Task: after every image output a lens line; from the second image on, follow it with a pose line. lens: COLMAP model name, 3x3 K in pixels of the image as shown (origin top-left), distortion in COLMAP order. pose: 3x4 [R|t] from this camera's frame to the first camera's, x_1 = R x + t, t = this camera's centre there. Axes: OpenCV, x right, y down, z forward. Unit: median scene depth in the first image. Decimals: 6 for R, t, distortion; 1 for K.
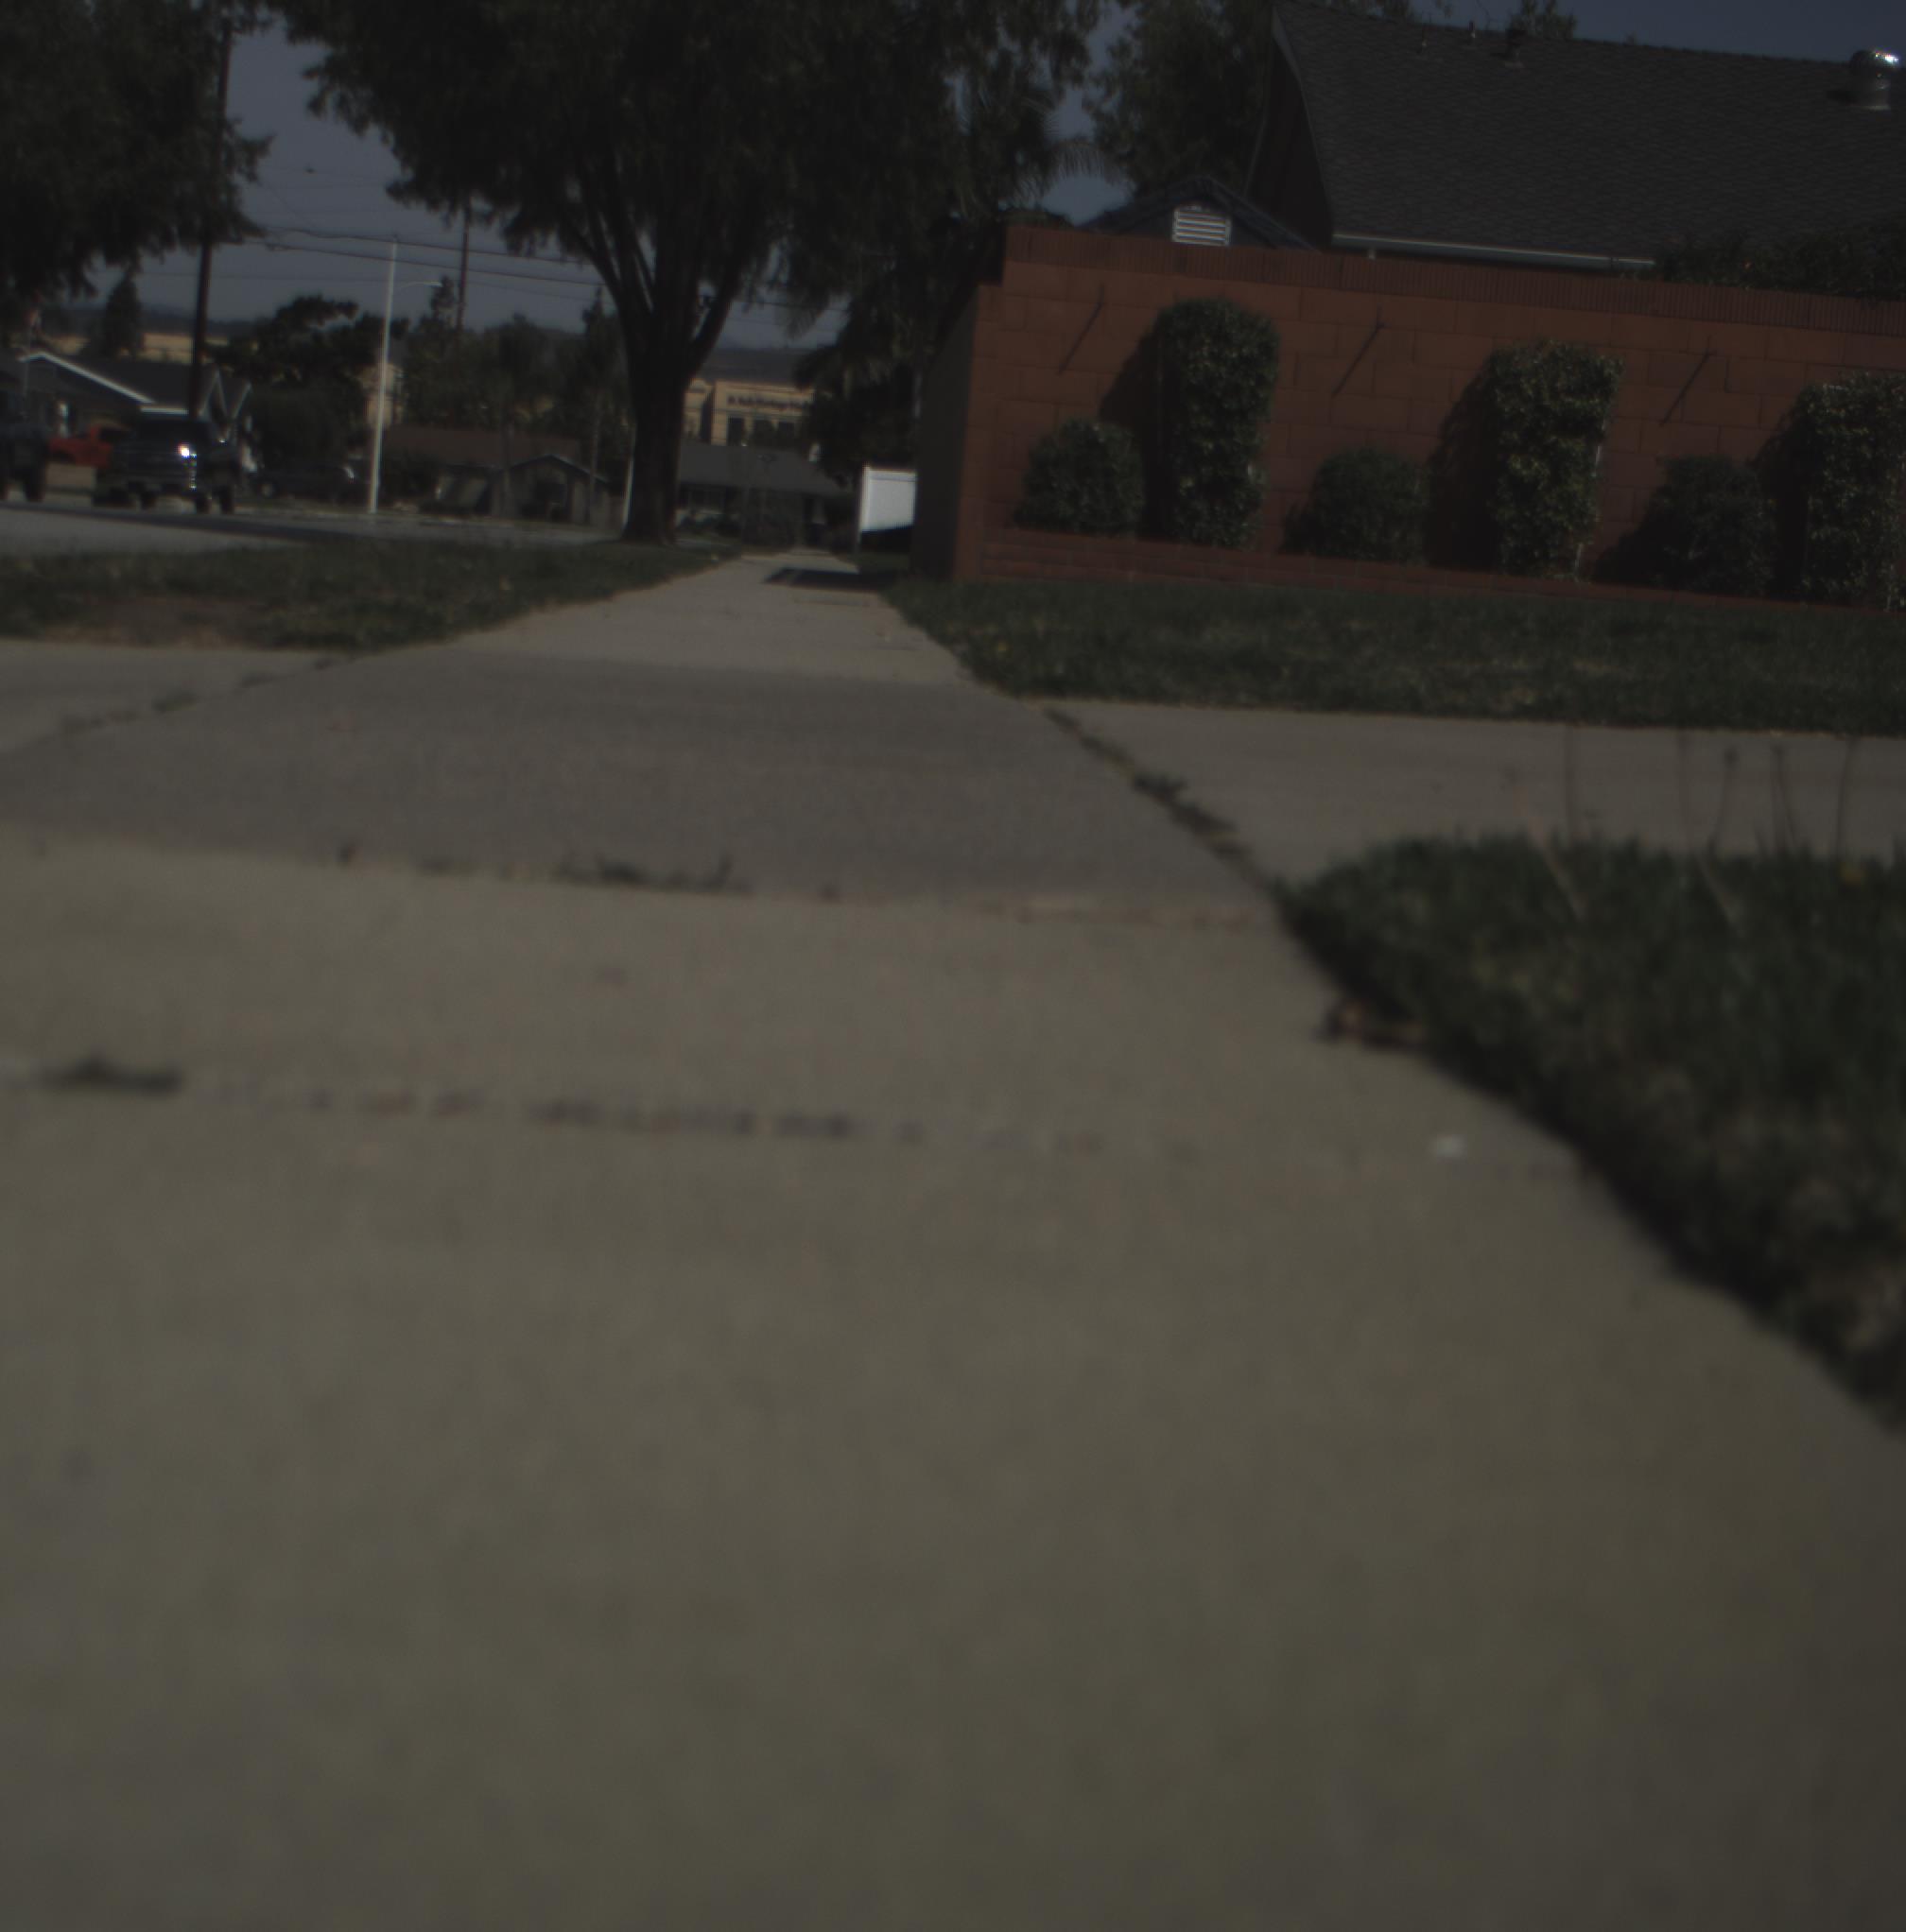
lens RADIAL K [[4743.5, 0, 769.7], [0, 4743.5, 964.7], [0, 0, 1]] dist [-0.133881, 0.998102]
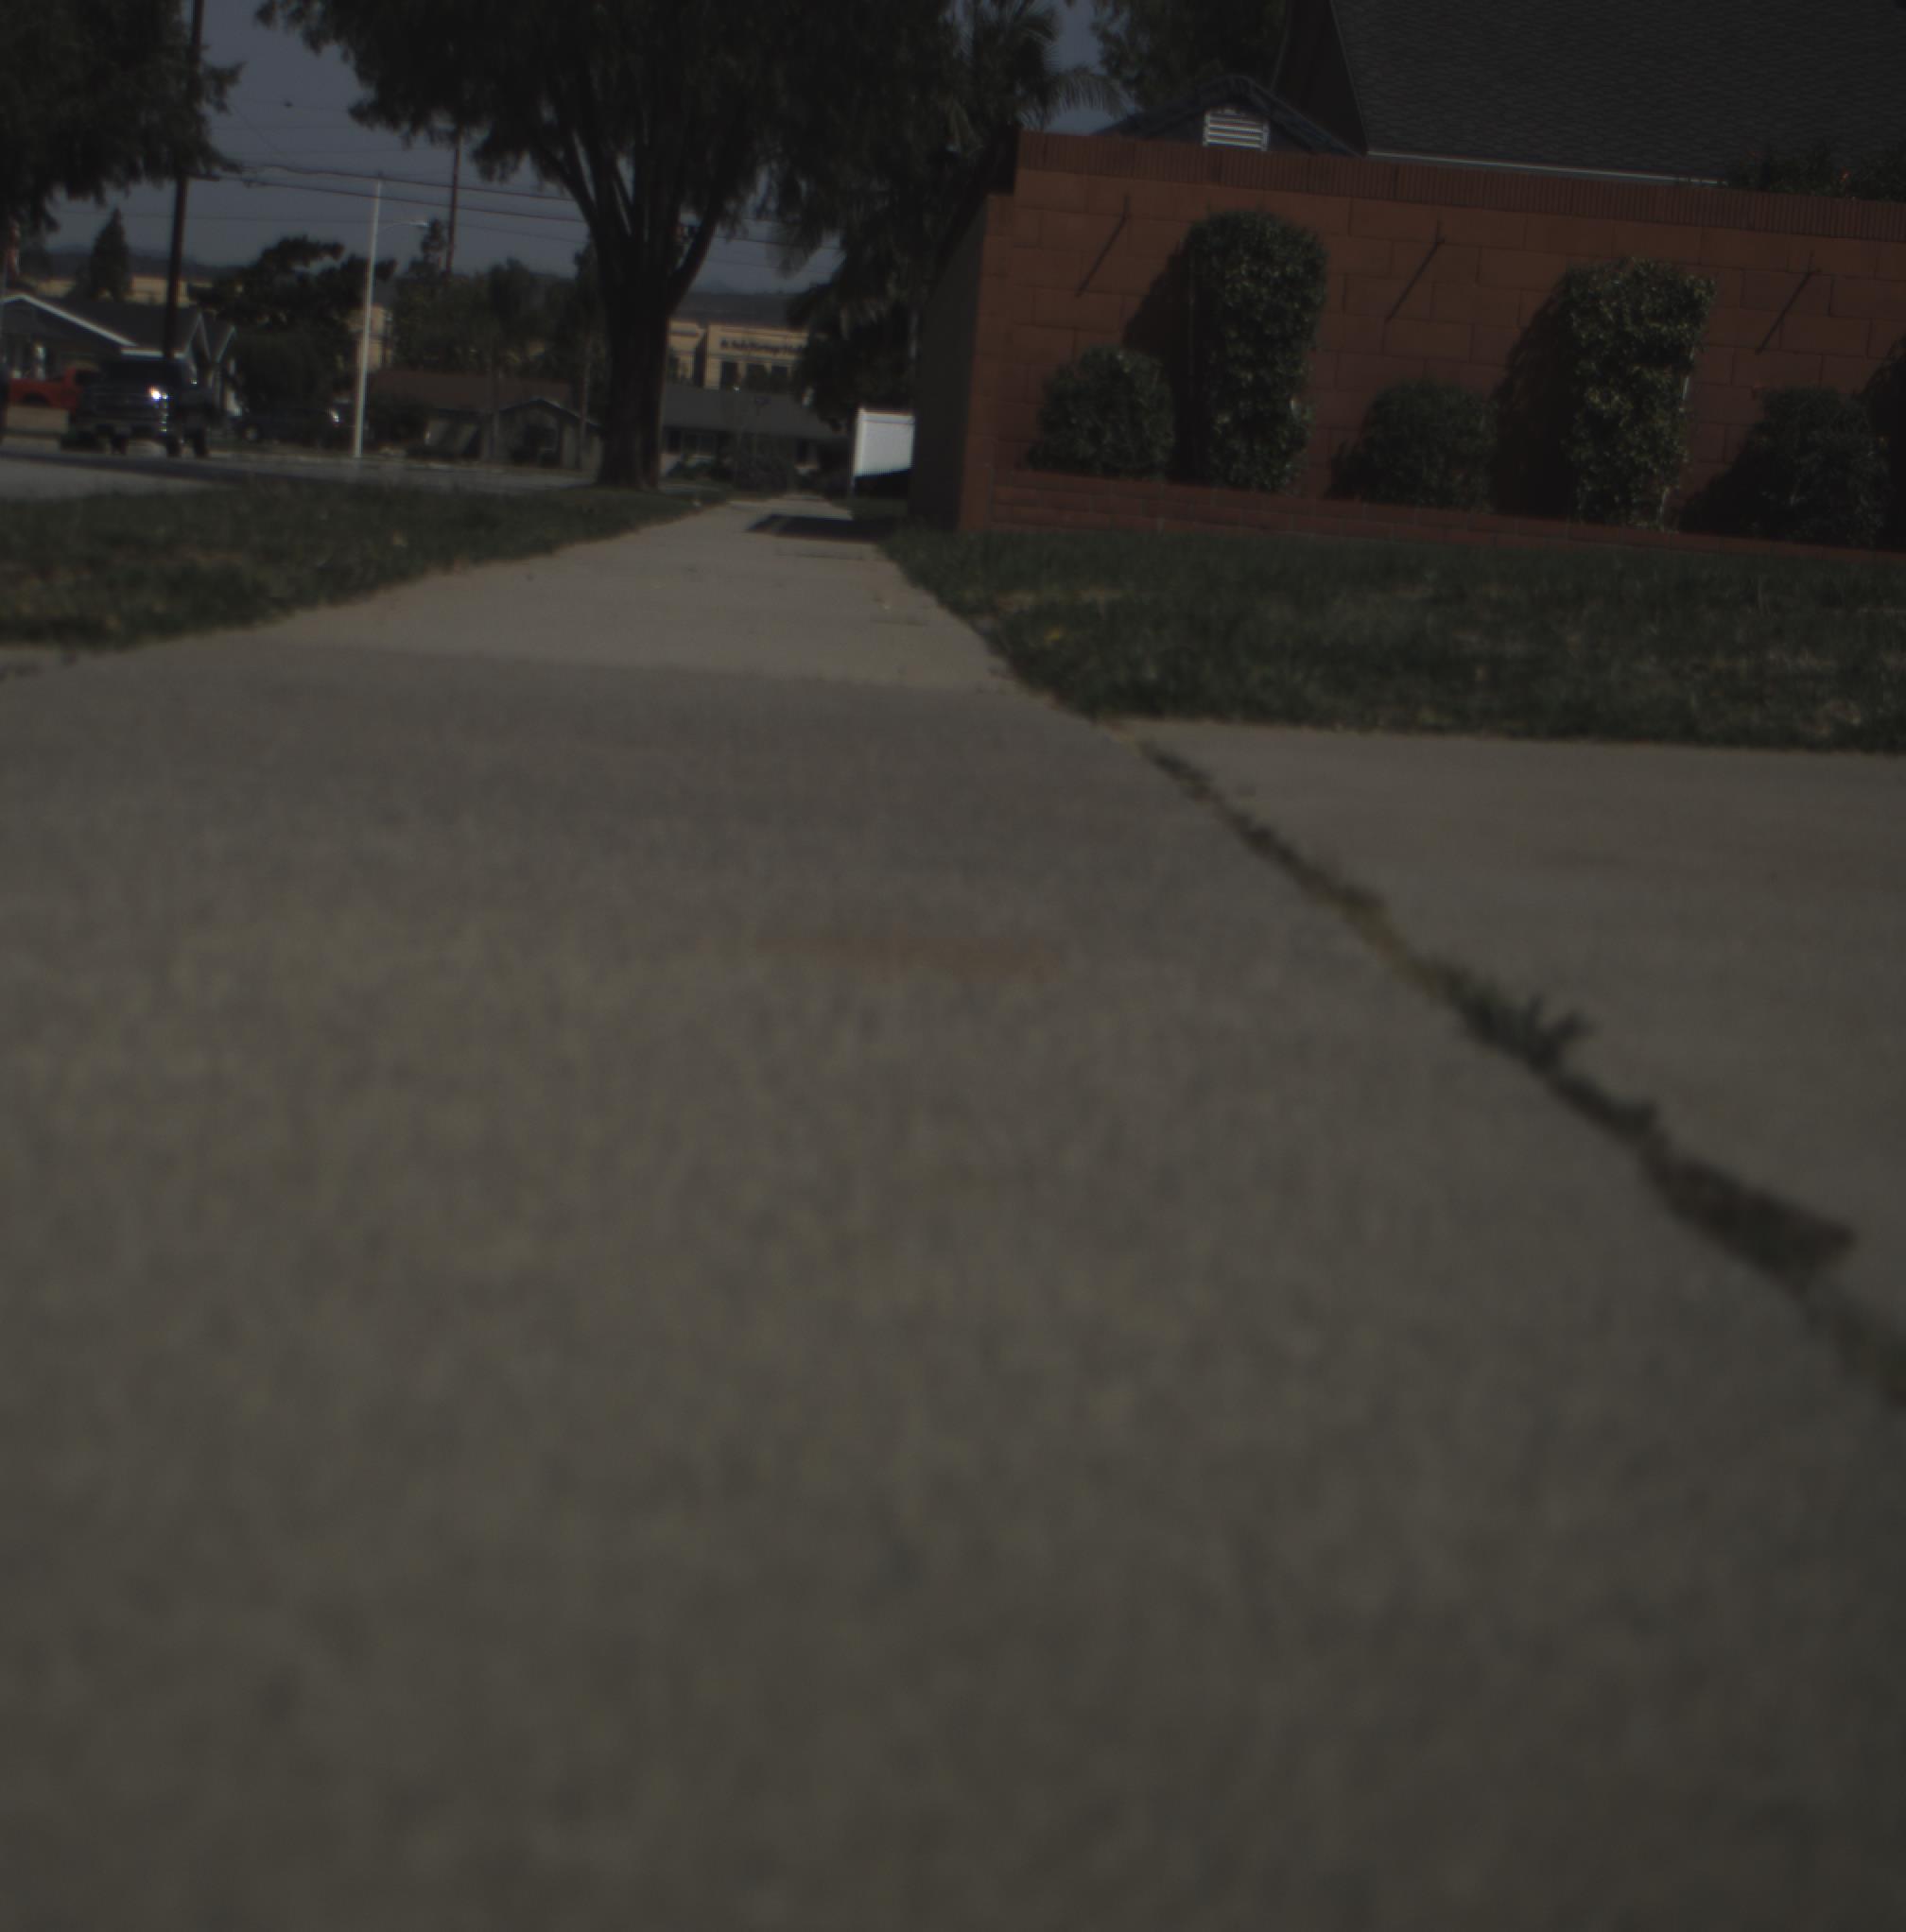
lens RADIAL K [[4743.5, 0, 769.7], [0, 4743.5, 964.7], [0, 0, 1]] dist [-0.133881, 0.998102]
pose [[0.999999, -0.000422, 0.001135, 0.000981], [0.000409, 0.999934, 0.011466, -0.004113], [-0.001140, -0.011466, 0.999934, 0.047336]]
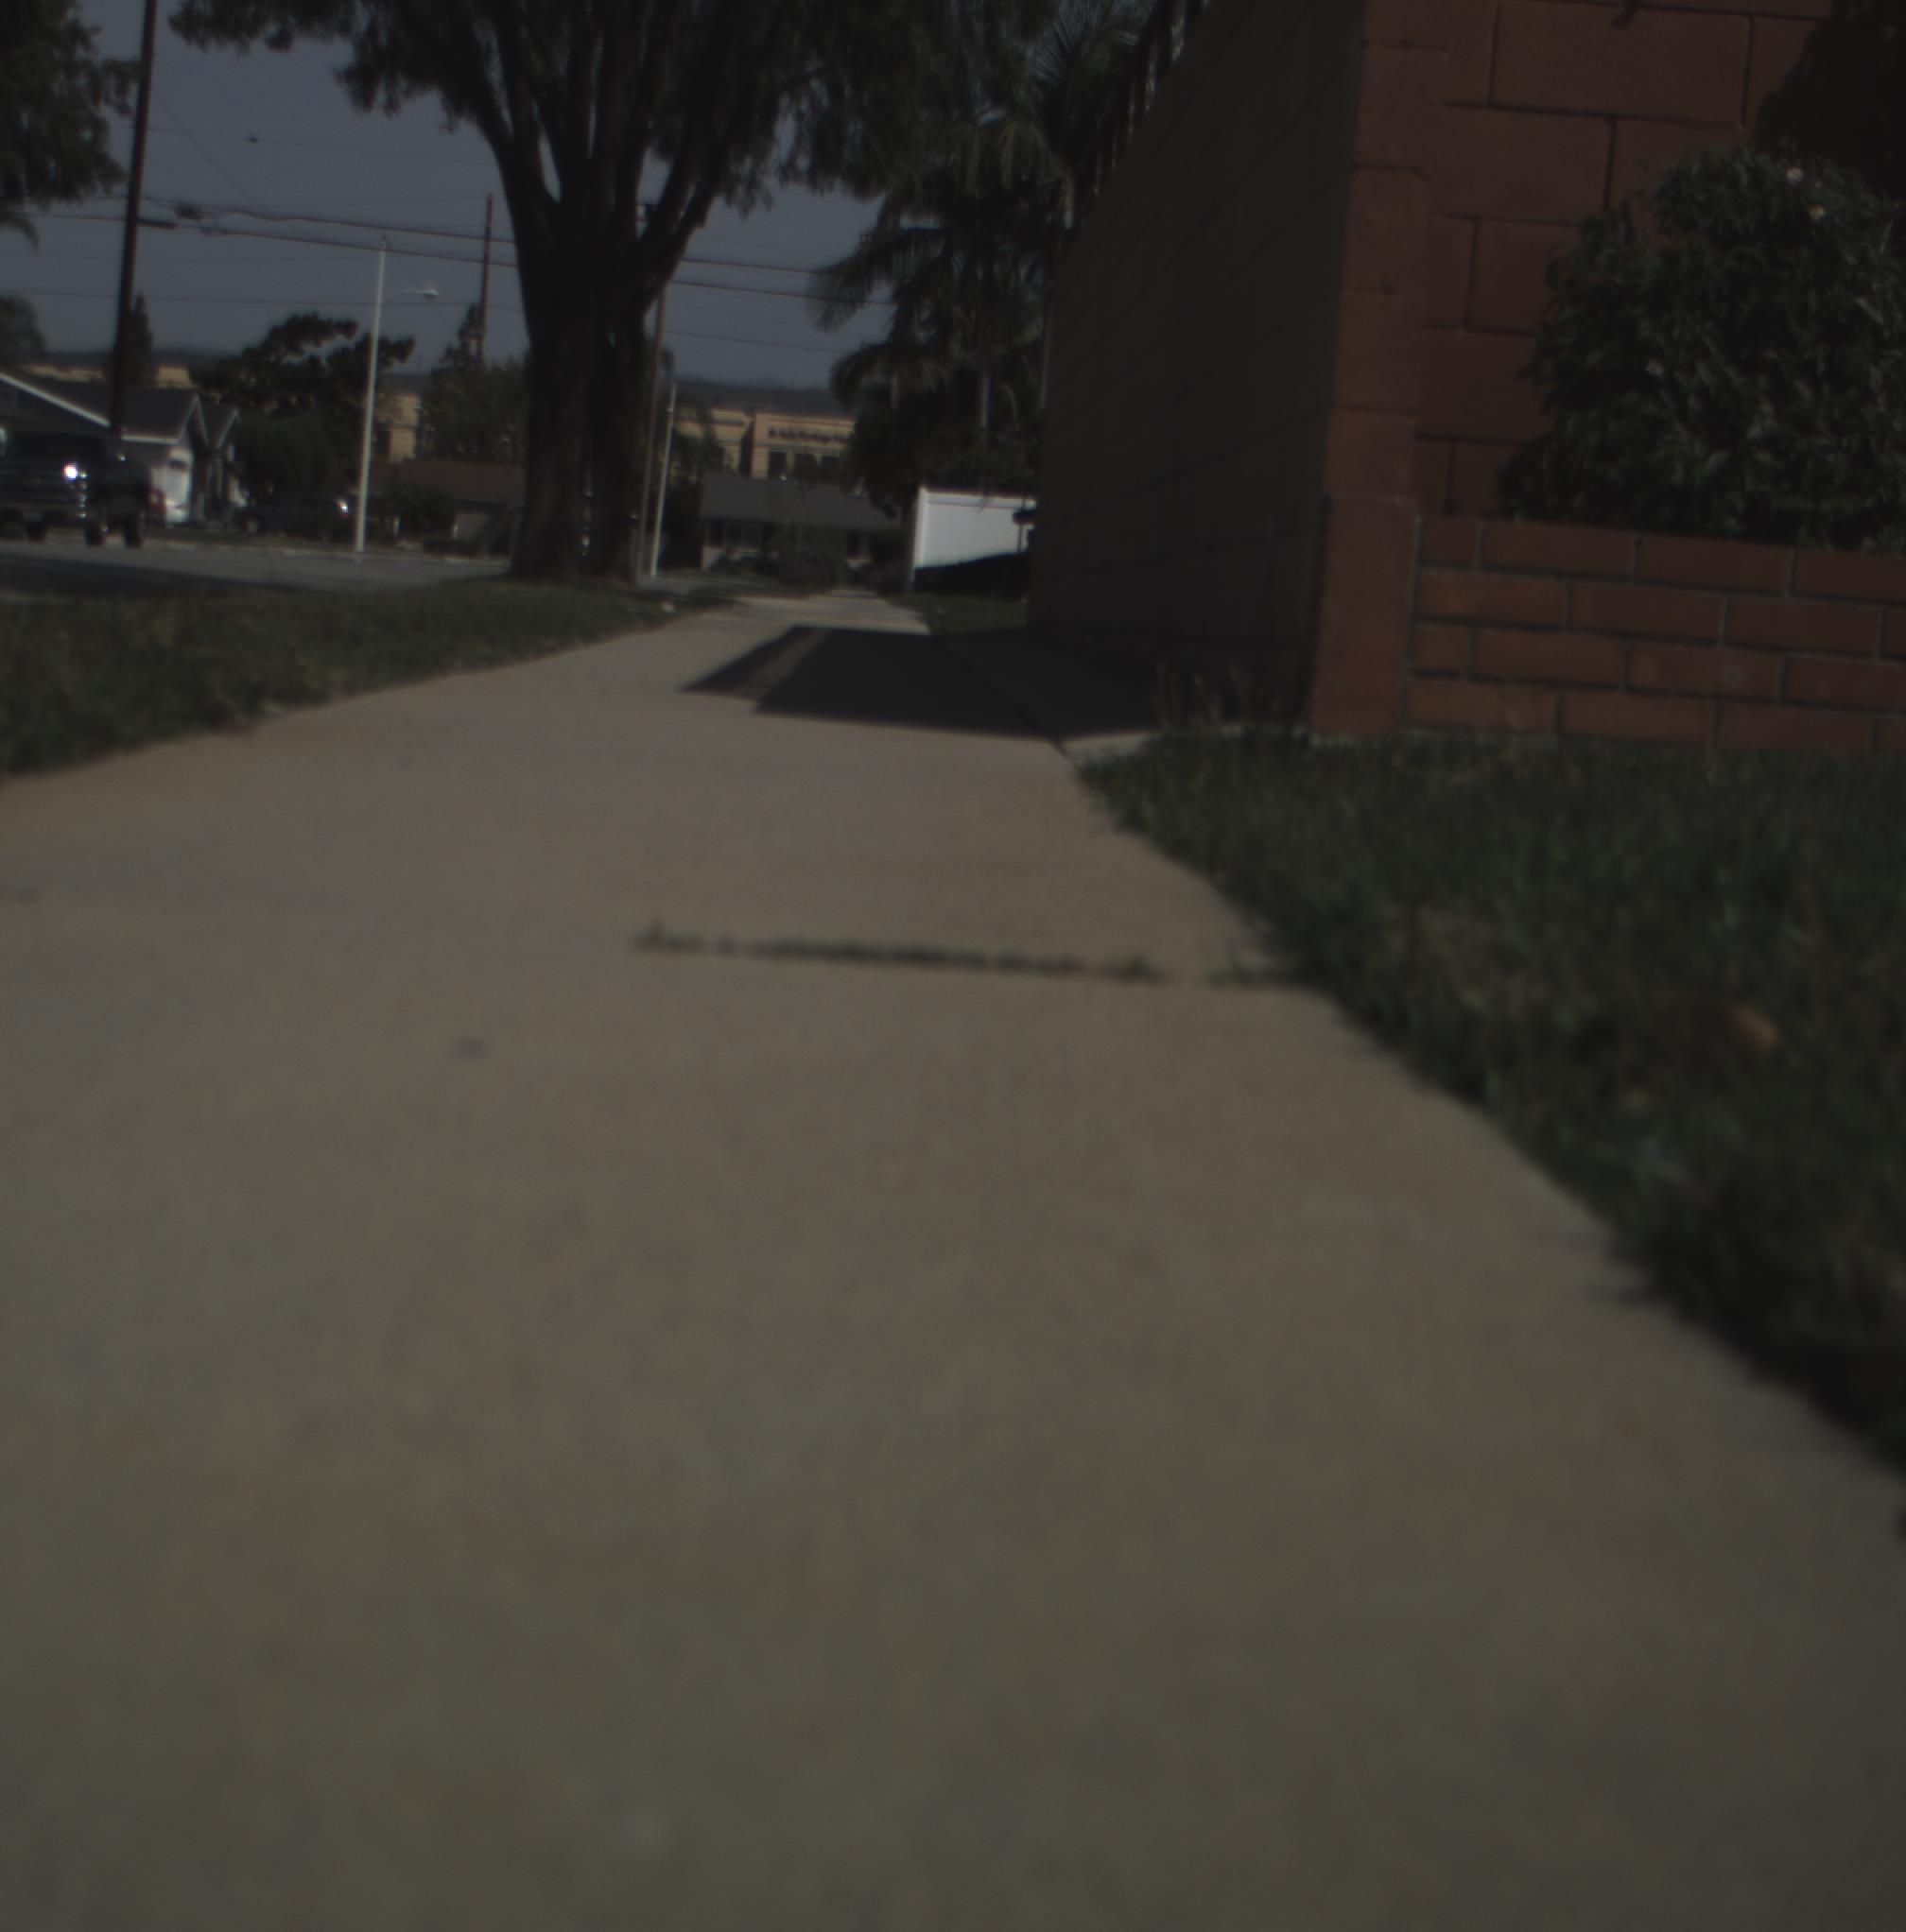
lens RADIAL K [[4743.5, 0, 769.7], [0, 4743.5, 964.7], [0, 0, 1]] dist [-0.133881, 0.998102]
pose [[0.999945, -0.002890, -0.010053, 0.003613], [0.002803, 0.999959, -0.008592, -0.025817], [0.010077, 0.008563, 0.999913, 0.292709]]
